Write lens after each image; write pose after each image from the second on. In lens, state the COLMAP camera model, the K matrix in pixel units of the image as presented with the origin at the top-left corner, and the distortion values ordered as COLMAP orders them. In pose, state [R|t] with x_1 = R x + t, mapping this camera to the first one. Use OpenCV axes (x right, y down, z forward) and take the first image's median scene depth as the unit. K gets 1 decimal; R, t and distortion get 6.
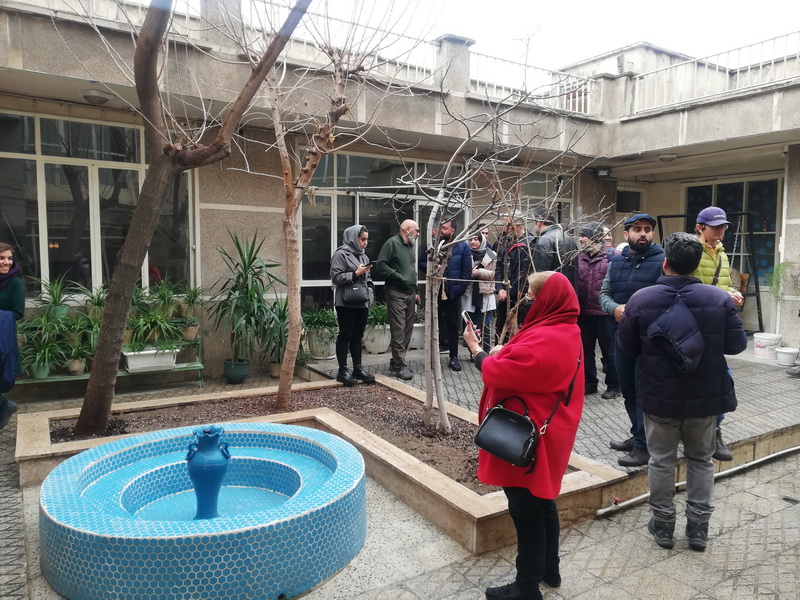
lens RADIAL K [[603.5, 0, 401.9], [0, 603.5, 300.7], [0, 0, 1]] dist [0.003159, 0.001421]
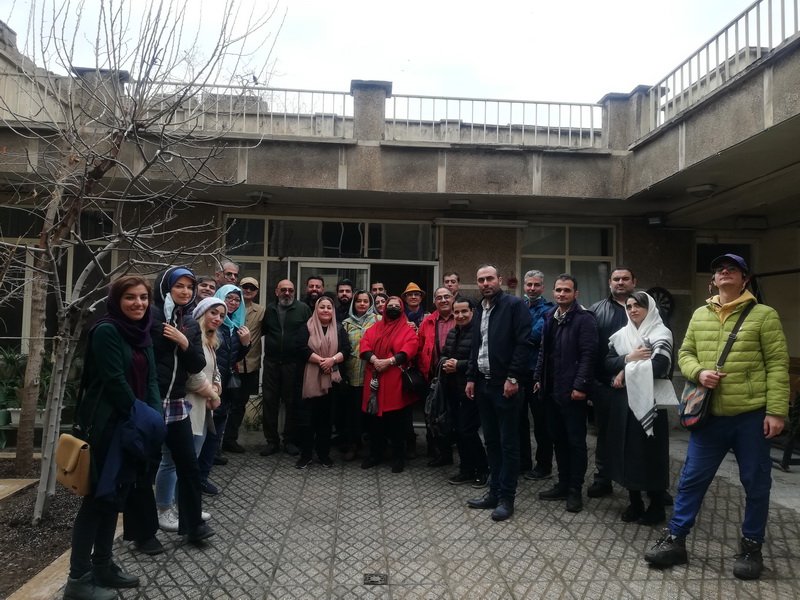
lens RADIAL K [[603.5, 0, 401.1], [0, 603.5, 299.4], [0, 0, 1]] dist [0.003159, 0.001421]
pose [[0.884155, -0.018989, -0.466808, 0.524078], [-0.048261, 0.990116, -0.131684, 0.000987], [0.464695, 0.138958, 0.874500, 0.265242]]
